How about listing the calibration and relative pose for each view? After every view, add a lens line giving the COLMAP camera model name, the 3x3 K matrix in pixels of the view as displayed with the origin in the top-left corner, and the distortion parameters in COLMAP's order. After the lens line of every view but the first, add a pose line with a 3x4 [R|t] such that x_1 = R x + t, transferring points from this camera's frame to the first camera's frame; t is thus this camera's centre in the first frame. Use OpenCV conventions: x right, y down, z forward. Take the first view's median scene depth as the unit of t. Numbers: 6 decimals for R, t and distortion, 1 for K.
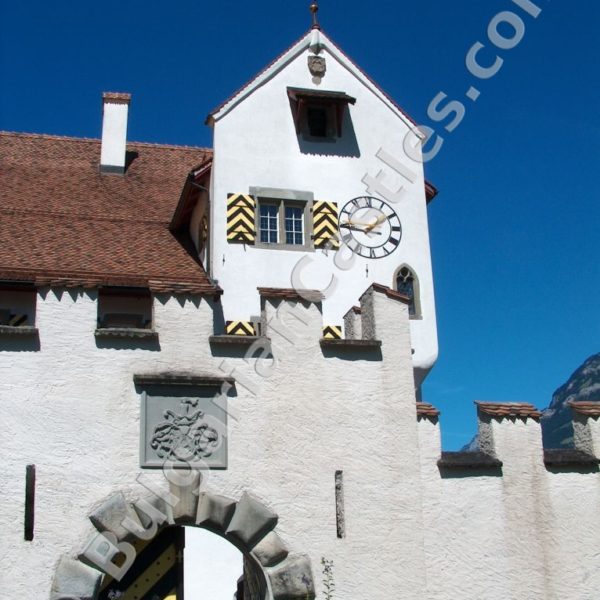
lens RADIAL K [[907.1, 0, 300.0], [0, 907.1, 300.0], [0, 0, 1]] dist [-0.231748, 0.187378]
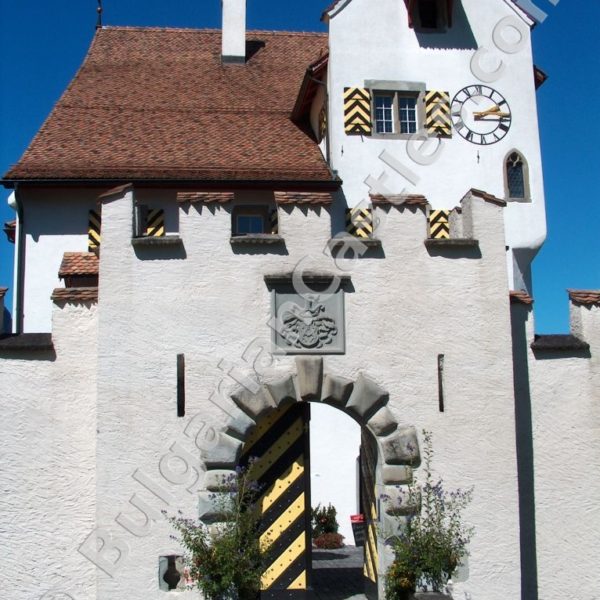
lens RADIAL K [[907.1, 0, 300.0], [0, 907.1, 300.0], [0, 0, 1]] dist [-0.231748, 0.187378]
pose [[0.990283, -0.010740, -0.138653, 0.022294], [0.031014, 0.988960, 0.144901, -0.048917], [0.135566, -0.147794, 0.979683, -0.141449]]
